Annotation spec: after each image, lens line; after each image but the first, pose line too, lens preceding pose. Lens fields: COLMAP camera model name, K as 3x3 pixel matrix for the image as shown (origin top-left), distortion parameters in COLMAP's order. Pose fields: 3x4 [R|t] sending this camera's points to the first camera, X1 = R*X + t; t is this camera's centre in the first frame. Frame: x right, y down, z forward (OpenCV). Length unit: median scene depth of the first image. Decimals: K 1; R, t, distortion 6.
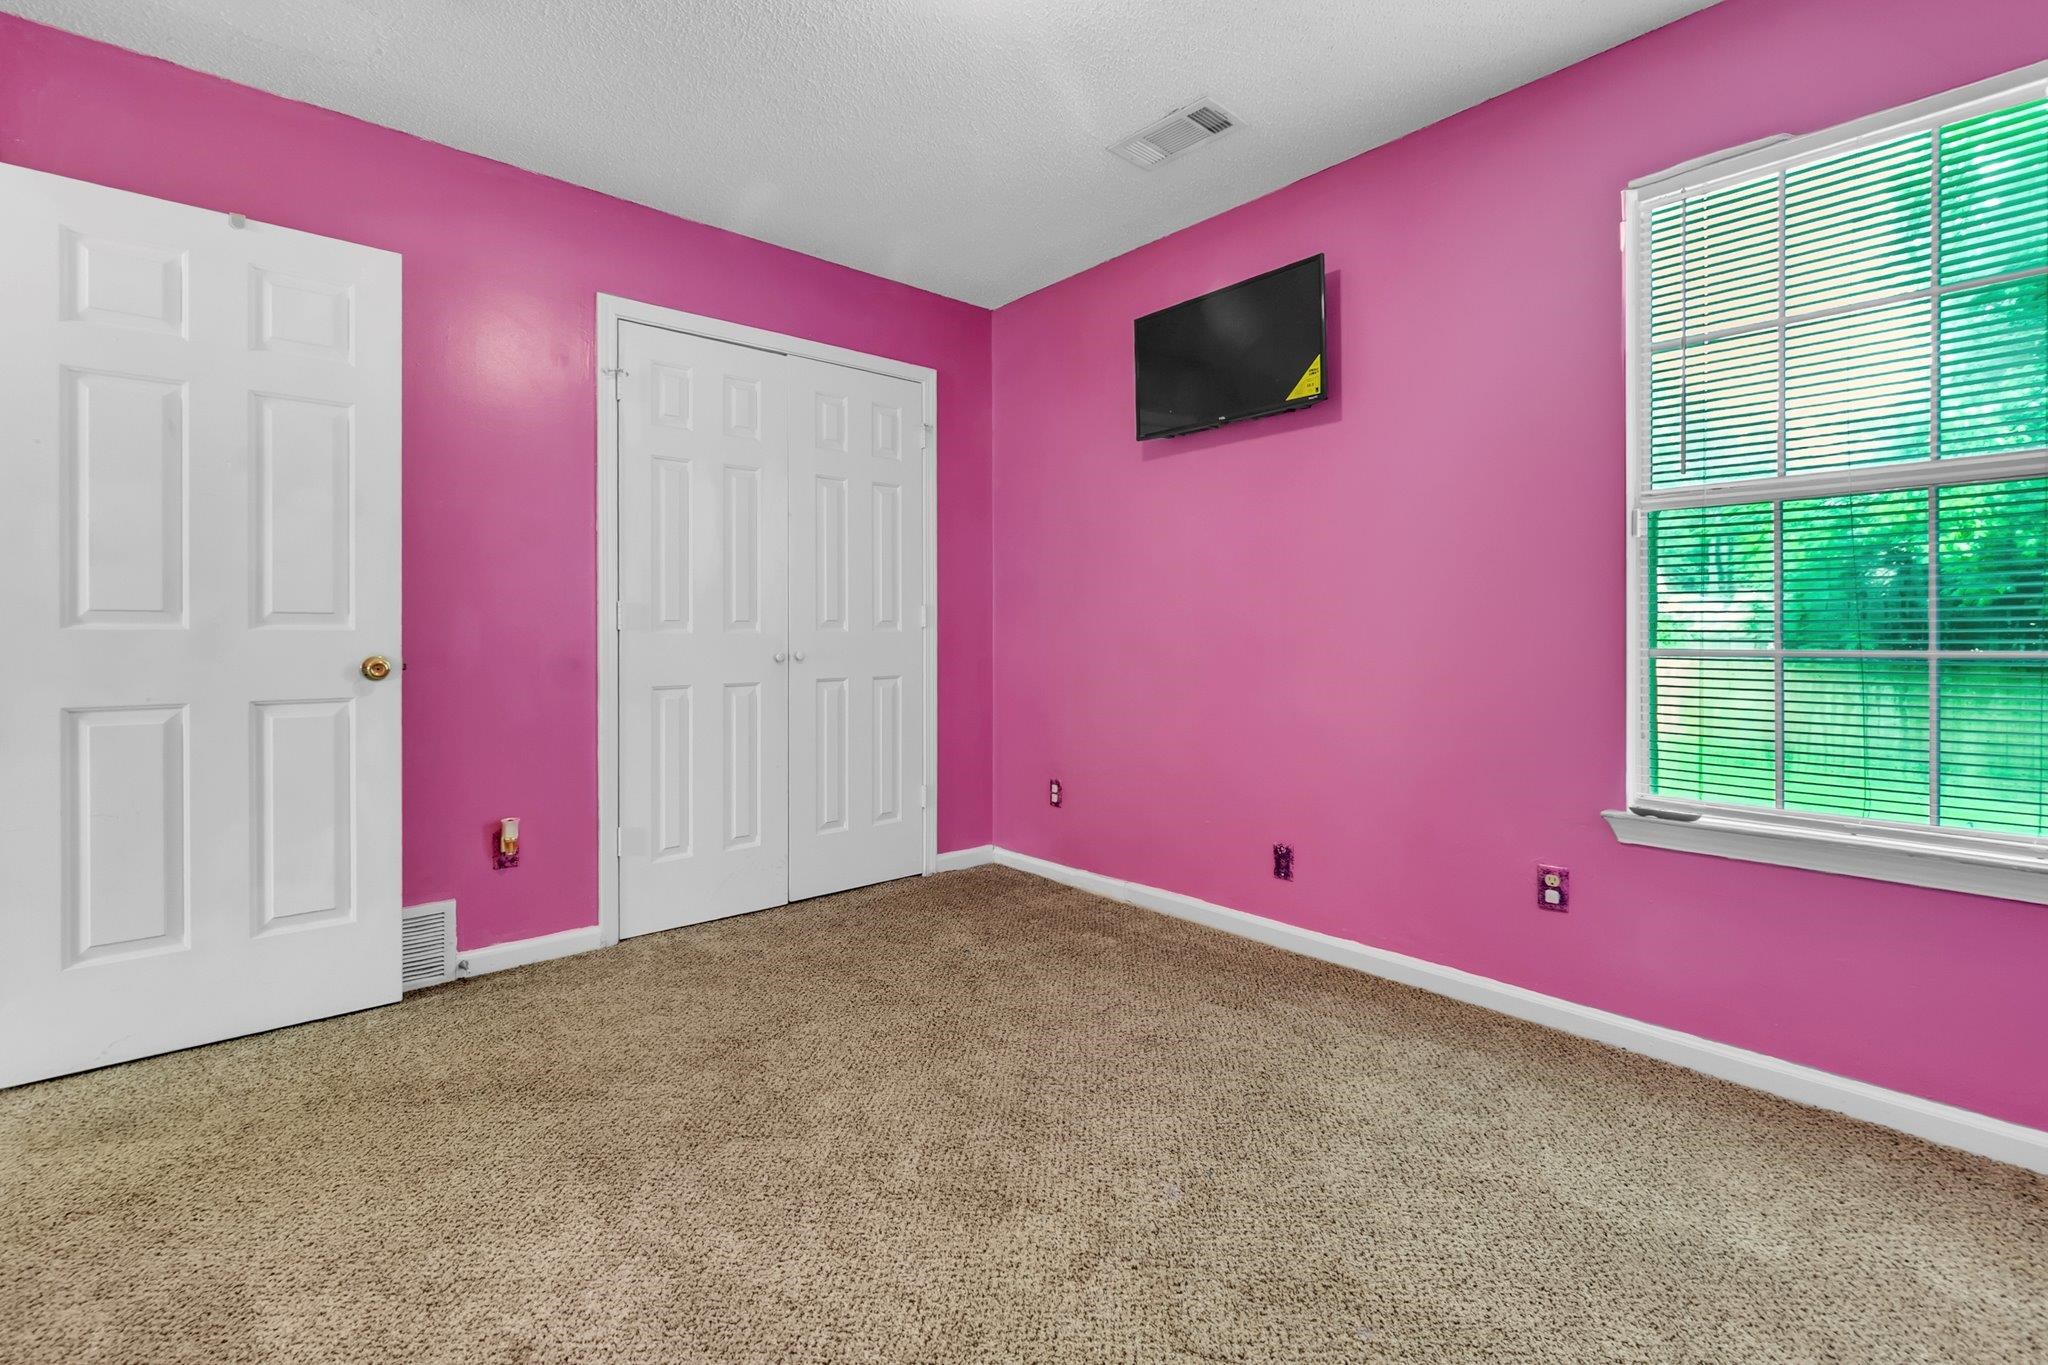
lens RADIAL K [[920.1, 0, 1020.6], [0, 920.1, 637.7], [0, 0, 1]] dist [-0.001936, 0.000250]
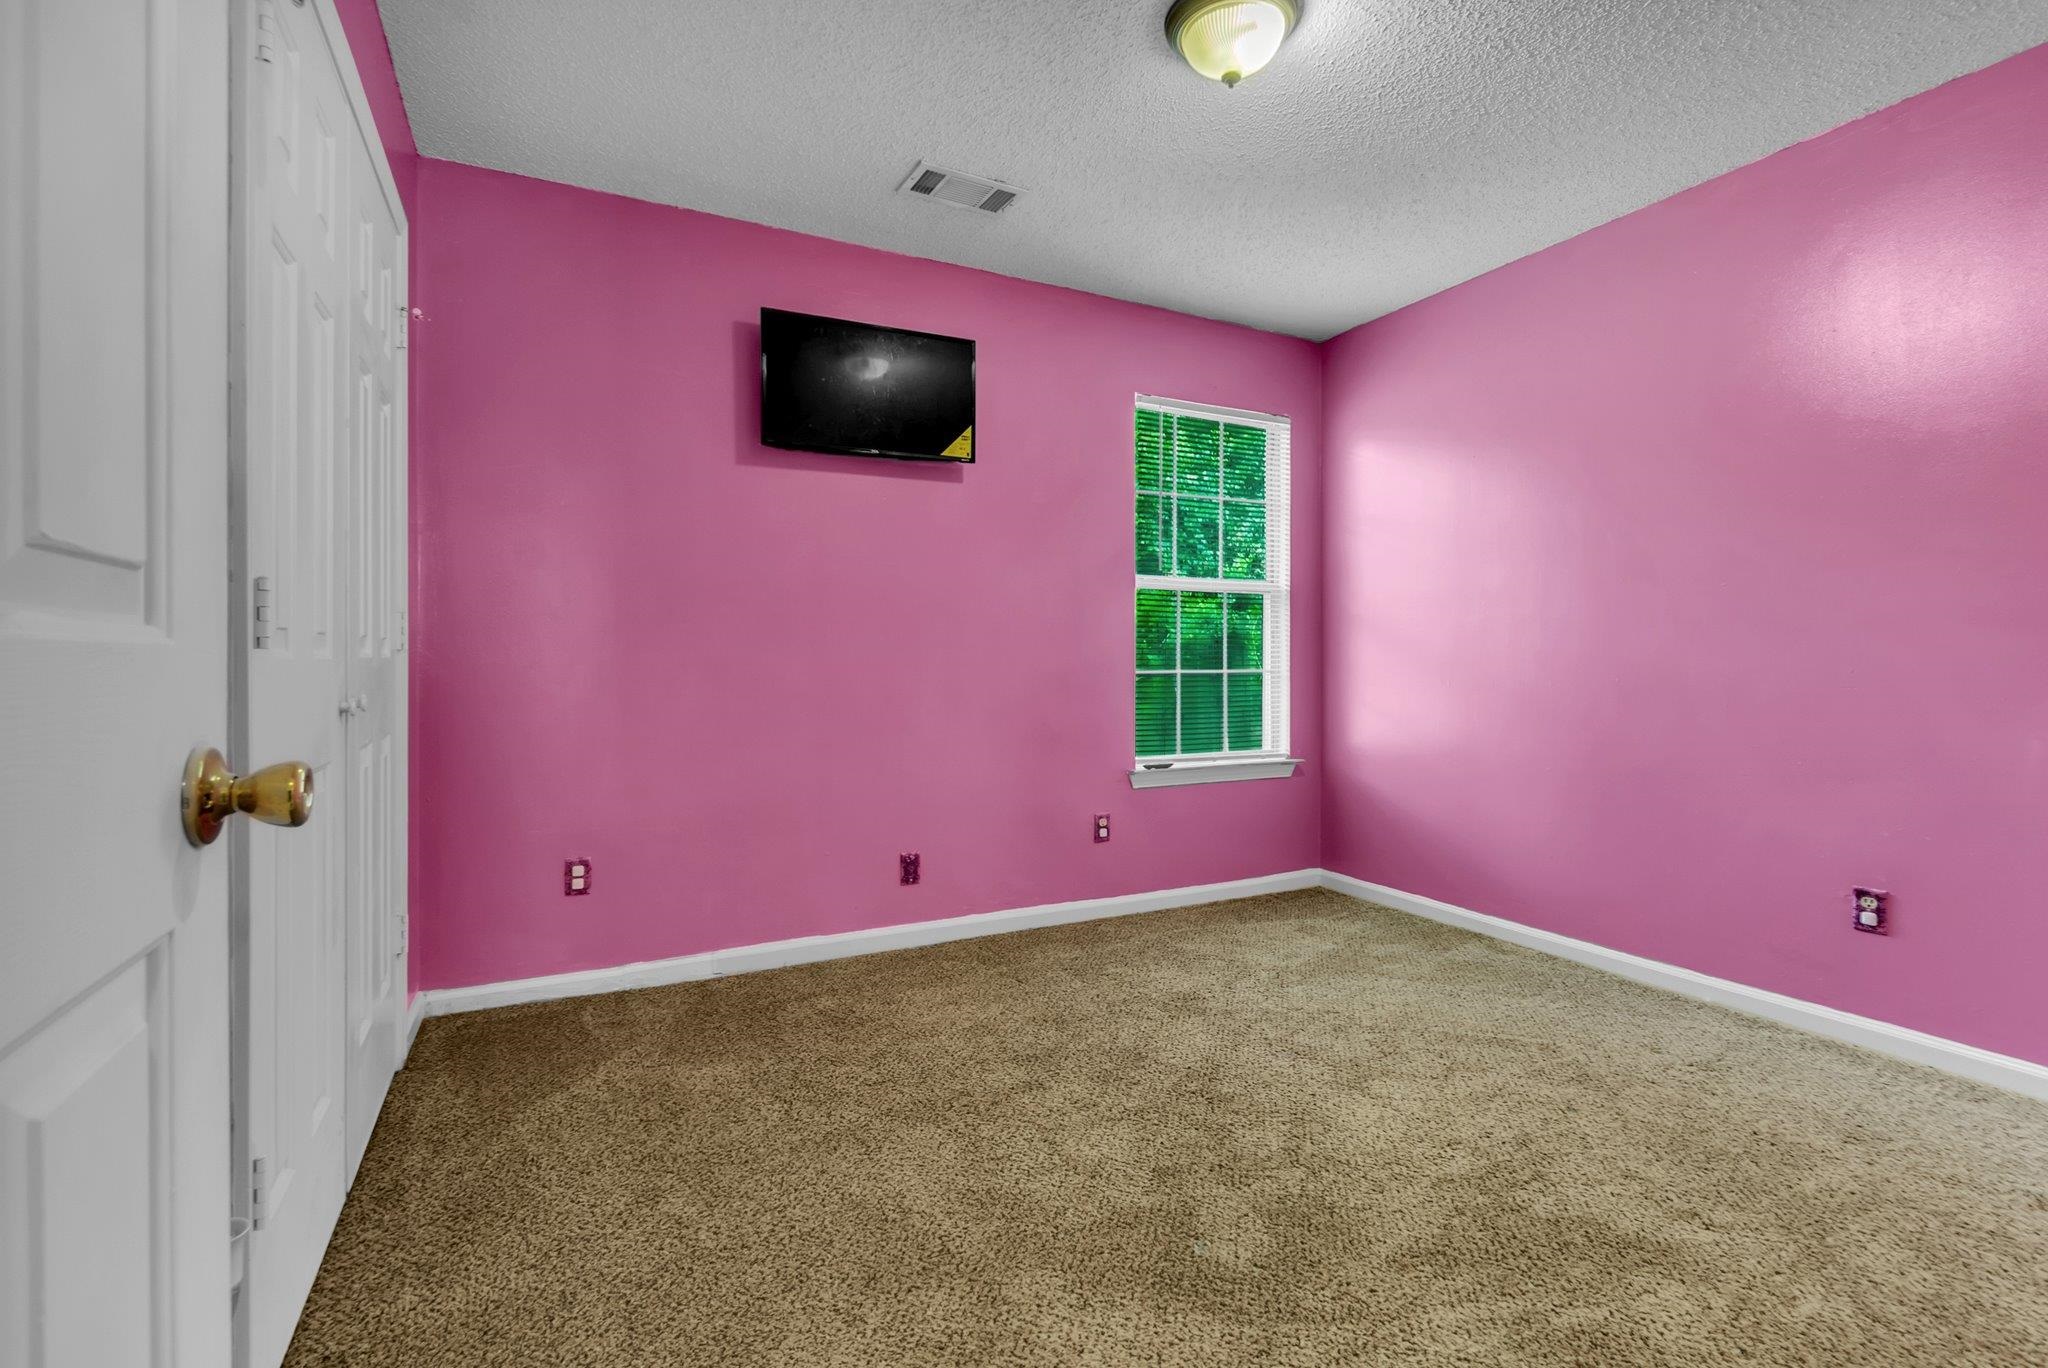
lens RADIAL K [[920.1, 0, 1023.5], [0, 920.1, 670.2], [0, 0, 1]] dist [-0.001936, 0.000250]
pose [[0.239412, -0.006001, 0.970900, -0.797386], [0.005637, 0.999973, 0.004791, 0.001778], [-0.970902, 0.004326, 0.239439, 0.641341]]
